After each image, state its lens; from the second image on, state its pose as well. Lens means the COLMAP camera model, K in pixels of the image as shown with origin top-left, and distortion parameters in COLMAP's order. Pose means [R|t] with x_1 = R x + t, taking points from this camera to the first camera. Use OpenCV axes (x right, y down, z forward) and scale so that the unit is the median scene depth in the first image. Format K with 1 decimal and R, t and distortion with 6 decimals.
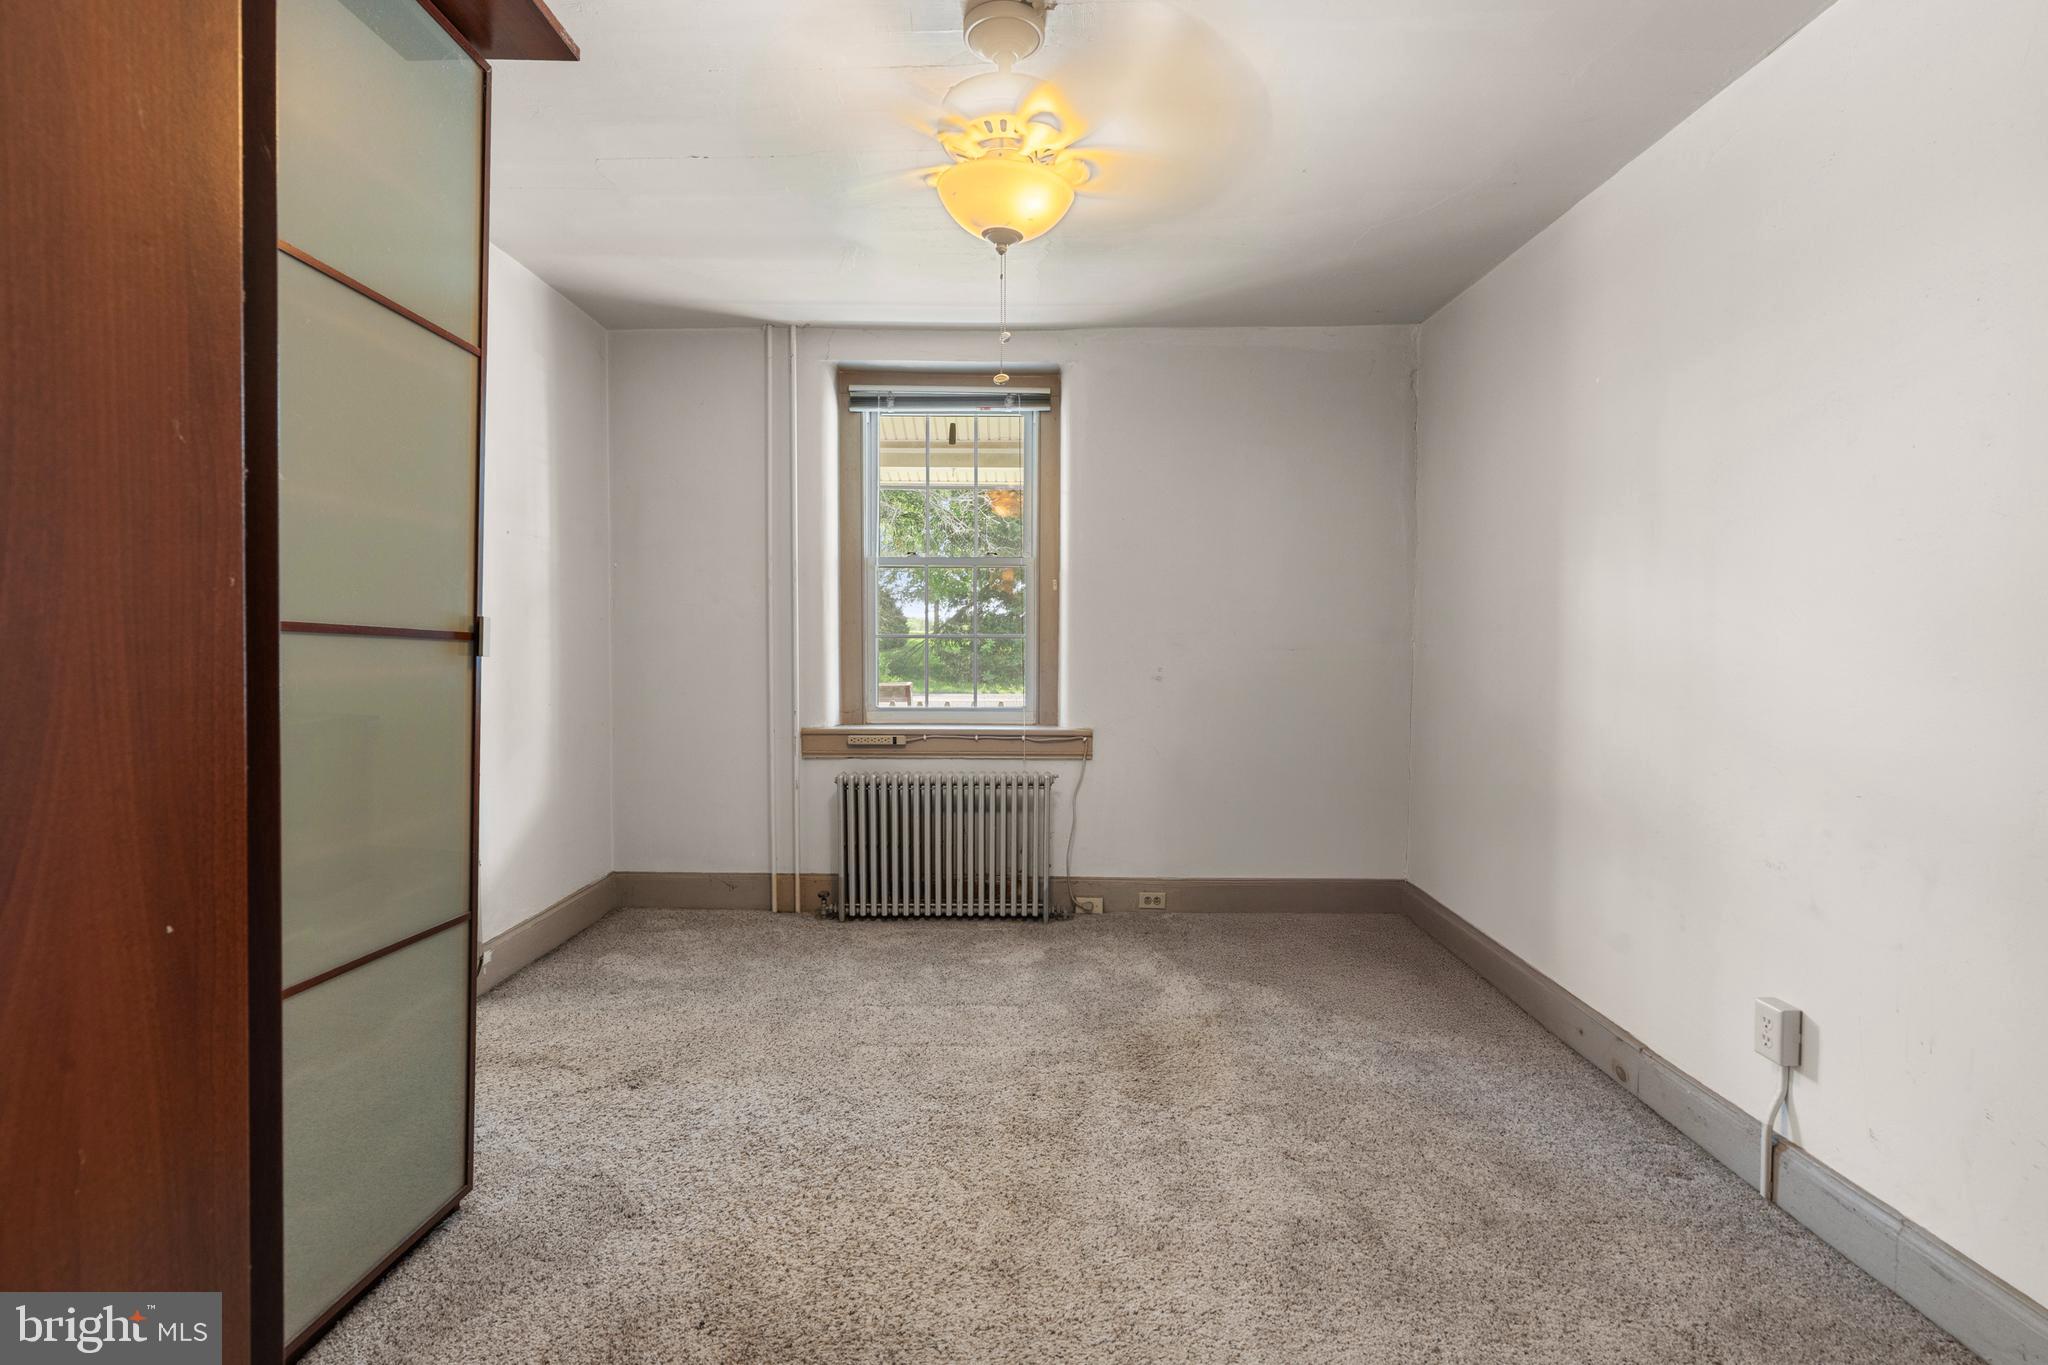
lens RADIAL K [[939.1, 0, 1018.3], [0, 939.1, 657.2], [0, 0, 1]] dist [0.000991, 0.000045]
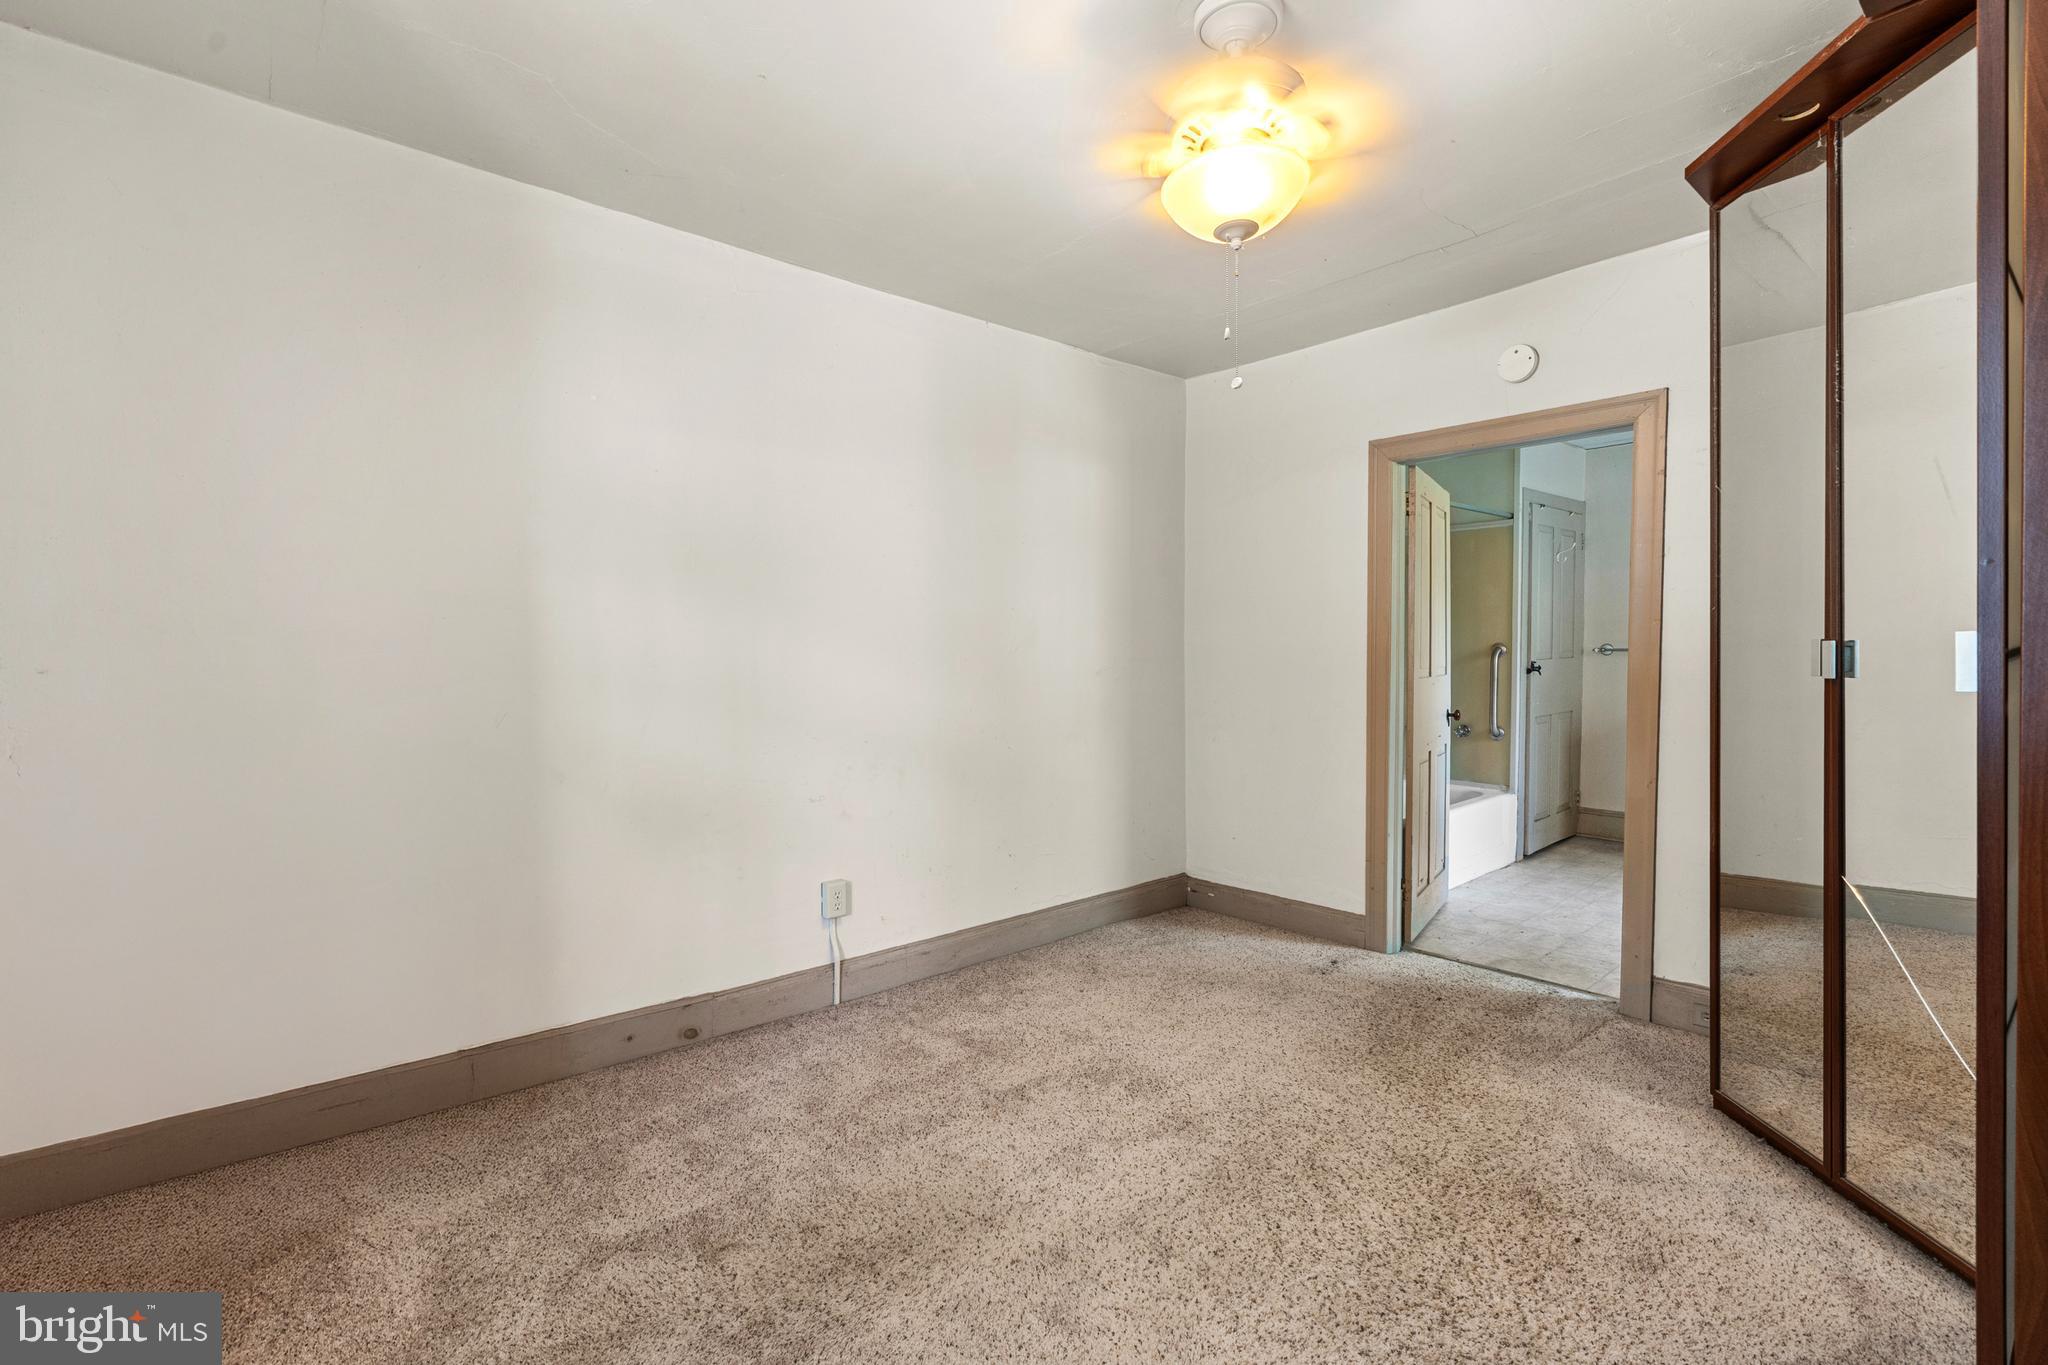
lens RADIAL K [[939.1, 0, 1018.3], [0, 939.1, 657.2], [0, 0, 1]] dist [0.000991, 0.000045]
pose [[-0.681838, 0.000377, 0.731503, -0.488862], [0.008485, 0.999937, 0.007394, -0.019947], [-0.731454, 0.011248, -0.681798, 1.561007]]
